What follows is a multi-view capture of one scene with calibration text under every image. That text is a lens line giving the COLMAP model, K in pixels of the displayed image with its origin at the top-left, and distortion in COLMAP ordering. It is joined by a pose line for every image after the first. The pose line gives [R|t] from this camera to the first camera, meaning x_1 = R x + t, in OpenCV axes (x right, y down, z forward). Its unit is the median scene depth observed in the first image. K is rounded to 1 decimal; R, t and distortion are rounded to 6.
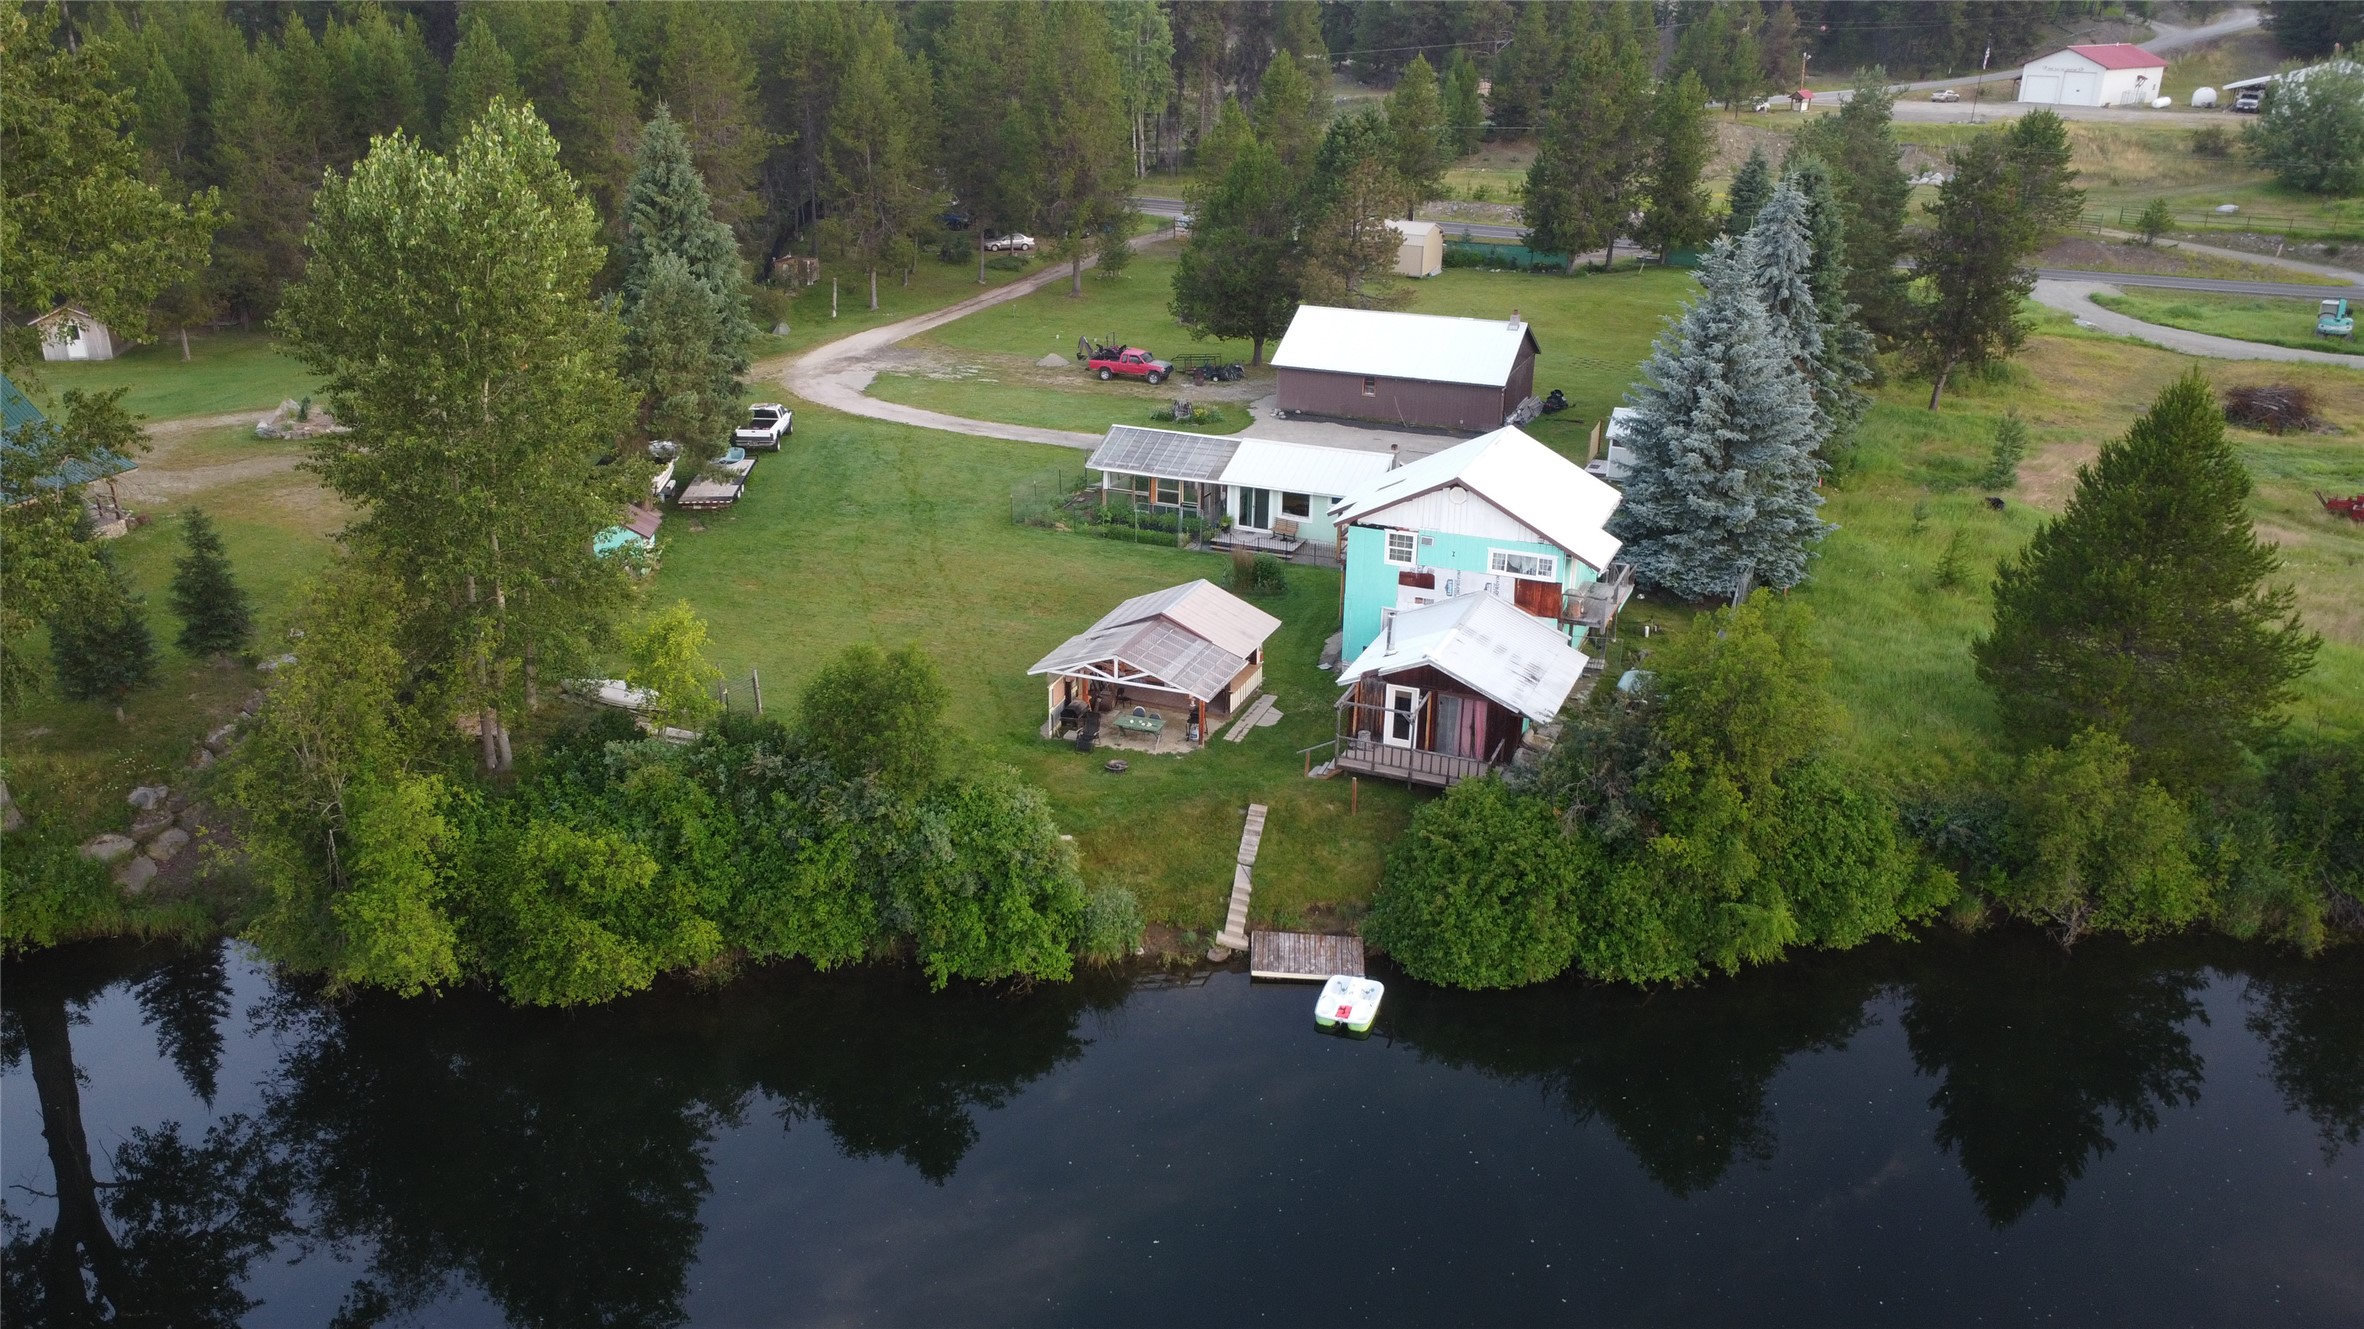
lens RADIAL K [[1774.7, 0, 1163.3], [0, 1774.7, 690.4], [0, 0, 1]] dist [0.002360, -0.001046]
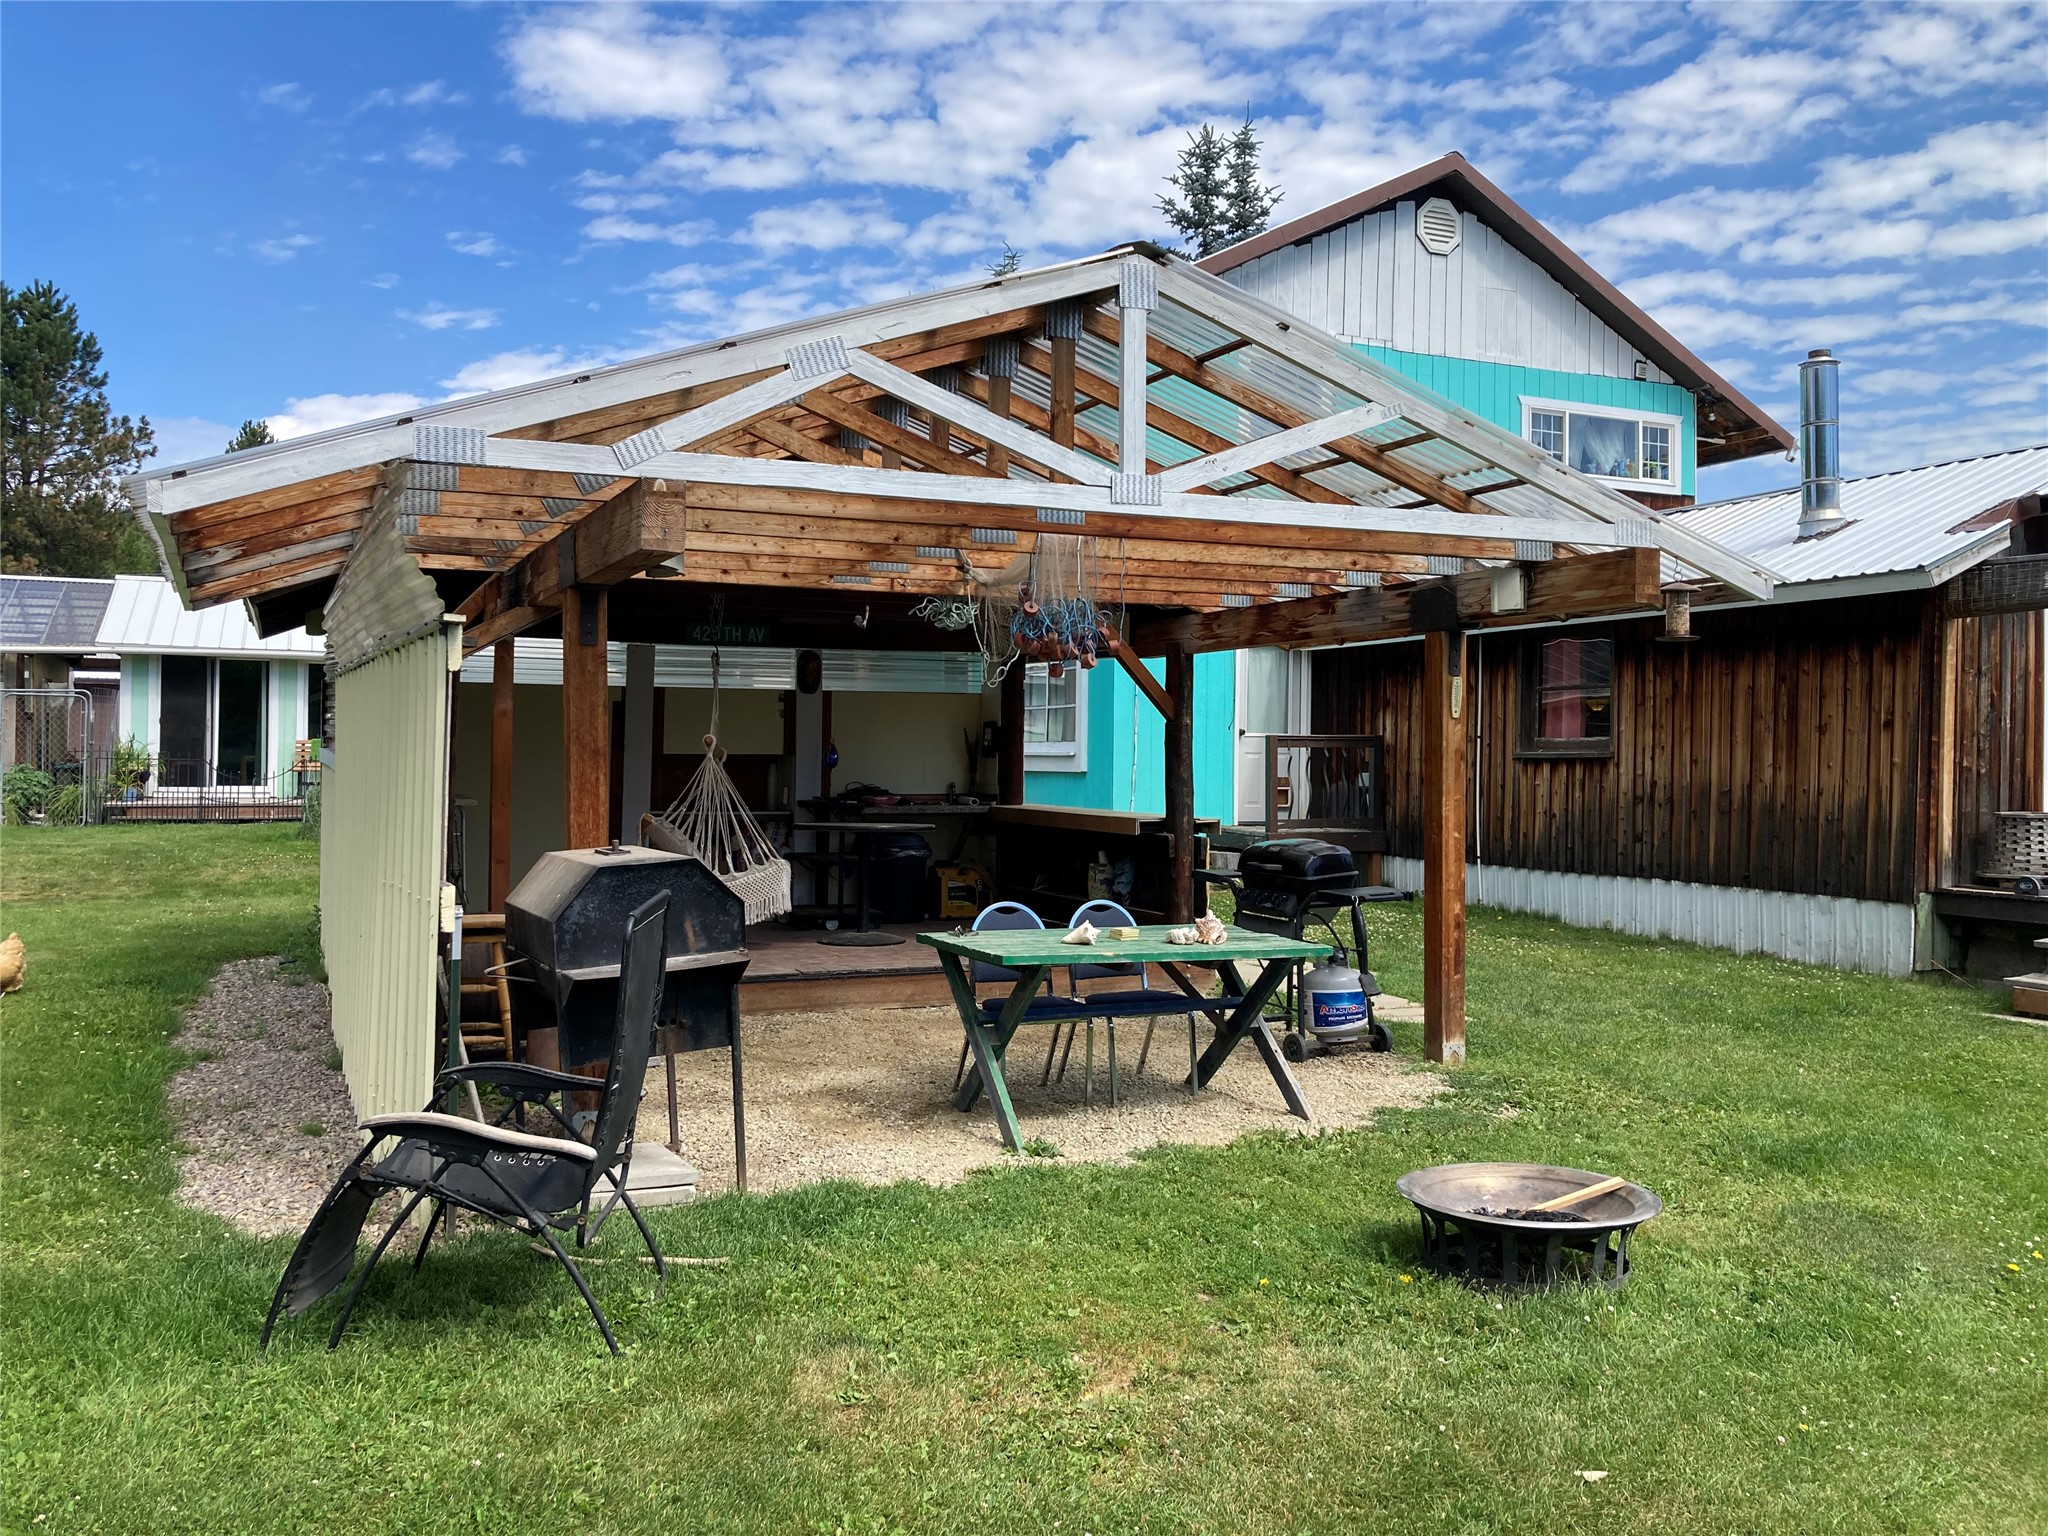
lens RADIAL K [[1685.4, 0, 1025.6], [0, 1685.4, 764.8], [0, 0, 1]] dist [0.011620, 0.000756]
pose [[0.679913, -0.003698, 0.733284, -0.114147], [0.269808, 0.931099, -0.245475, 0.036572], [-0.681852, 0.364747, 0.634064, 0.962620]]
